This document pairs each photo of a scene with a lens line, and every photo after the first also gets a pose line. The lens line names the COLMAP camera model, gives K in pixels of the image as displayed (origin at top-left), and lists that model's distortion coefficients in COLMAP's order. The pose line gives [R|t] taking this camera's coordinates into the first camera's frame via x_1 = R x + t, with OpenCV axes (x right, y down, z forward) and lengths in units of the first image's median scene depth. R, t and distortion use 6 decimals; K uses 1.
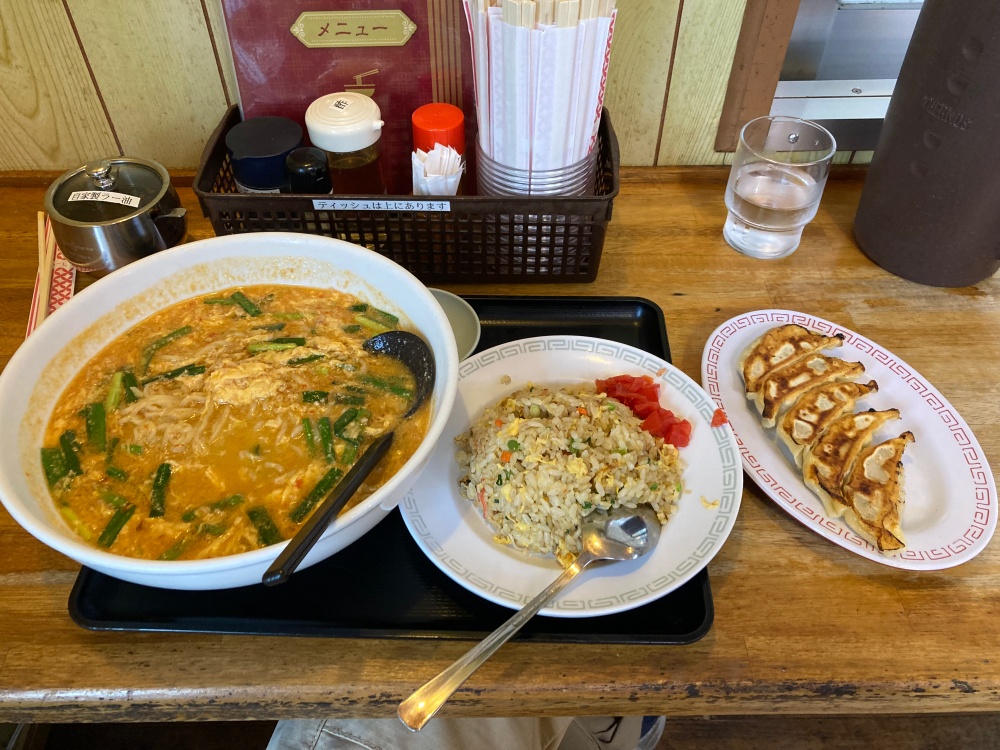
lens RADIAL K [[811.5, 0, 500.0], [0, 811.5, 375.0], [0, 0, 1]] dist [0.004989, 0.007461]
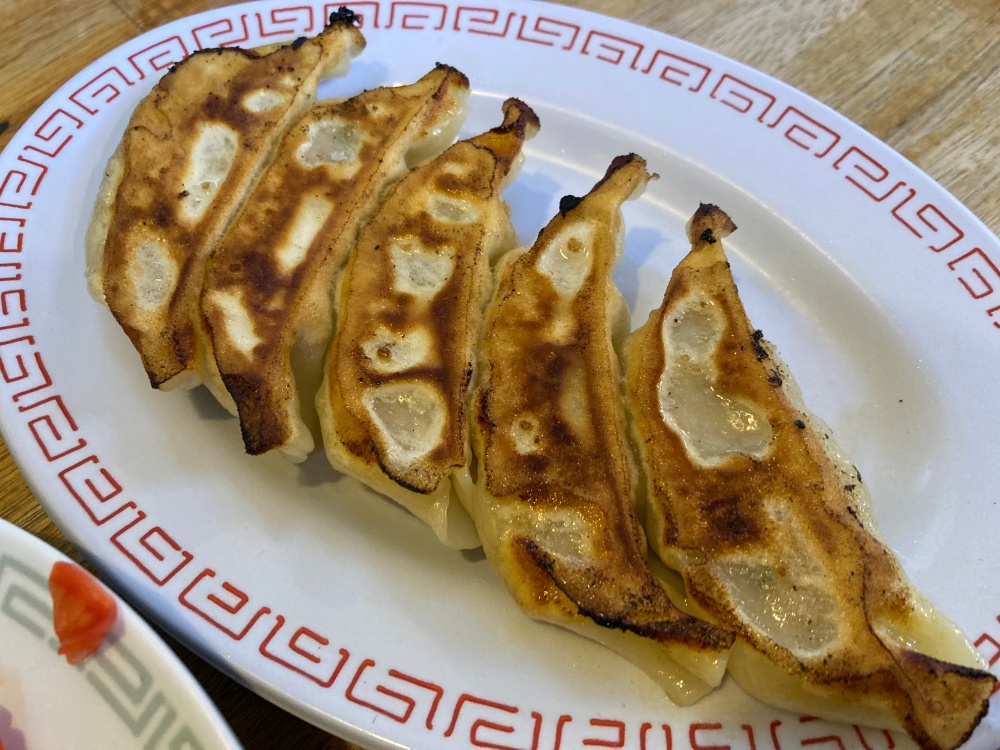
lens RADIAL K [[811.5, 0, 500.0], [0, 811.5, 375.0], [0, 0, 1]] dist [0.004989, 0.007461]
pose [[0.755948, -0.585753, 0.292295, 0.336550], [0.495605, 0.803805, 0.329050, -0.012844], [-0.427690, -0.103882, 0.897936, 0.782143]]
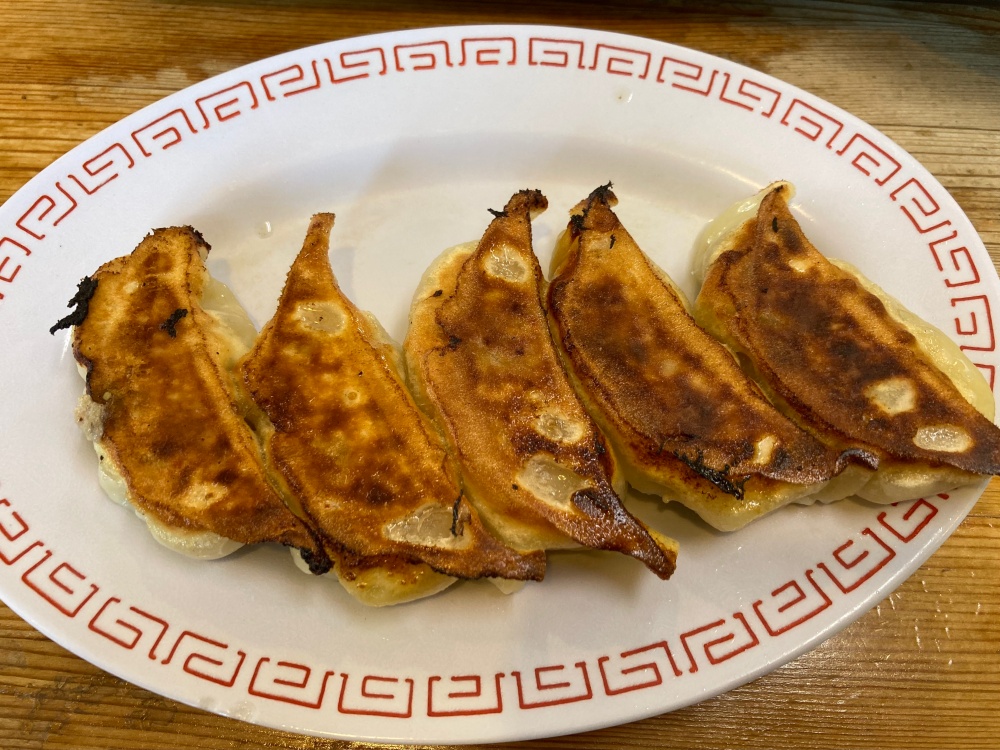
lens RADIAL K [[811.5, 0, 500.0], [0, 811.5, 375.0], [0, 0, 1]] dist [0.004989, 0.007461]
pose [[-0.254442, 0.910802, -0.325115, 0.560397], [-0.722139, 0.044669, 0.690304, -0.172550], [0.643253, 0.410421, 0.646360, 0.857742]]
